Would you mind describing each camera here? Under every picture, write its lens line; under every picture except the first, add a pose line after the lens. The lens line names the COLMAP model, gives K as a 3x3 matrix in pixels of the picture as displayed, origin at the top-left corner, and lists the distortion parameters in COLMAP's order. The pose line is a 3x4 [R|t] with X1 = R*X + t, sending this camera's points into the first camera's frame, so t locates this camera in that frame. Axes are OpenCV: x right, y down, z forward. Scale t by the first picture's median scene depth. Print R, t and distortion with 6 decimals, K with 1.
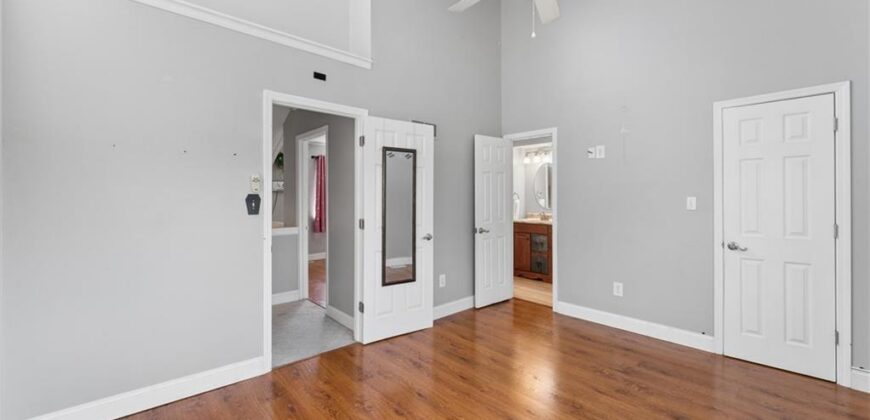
lens RADIAL K [[345.0, 0, 433.8], [0, 345.0, 199.7], [0, 0, 1]] dist [-0.000330, 0.000007]
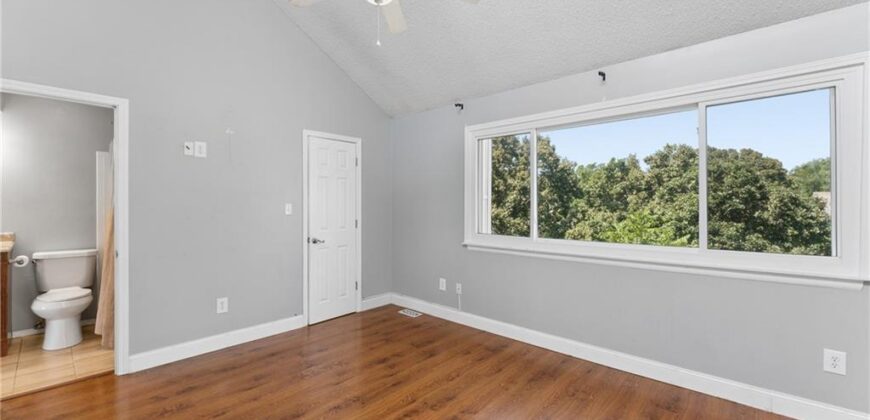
lens RADIAL K [[348.4, 0, 435.3], [0, 348.4, 206.4], [0, 0, 1]] dist [-0.001030, -0.000063]
pose [[-0.071126, -0.004886, 0.997455, -0.466612], [0.003486, 0.999981, 0.005147, -0.002916], [-0.997461, 0.003843, -0.071108, 0.569556]]
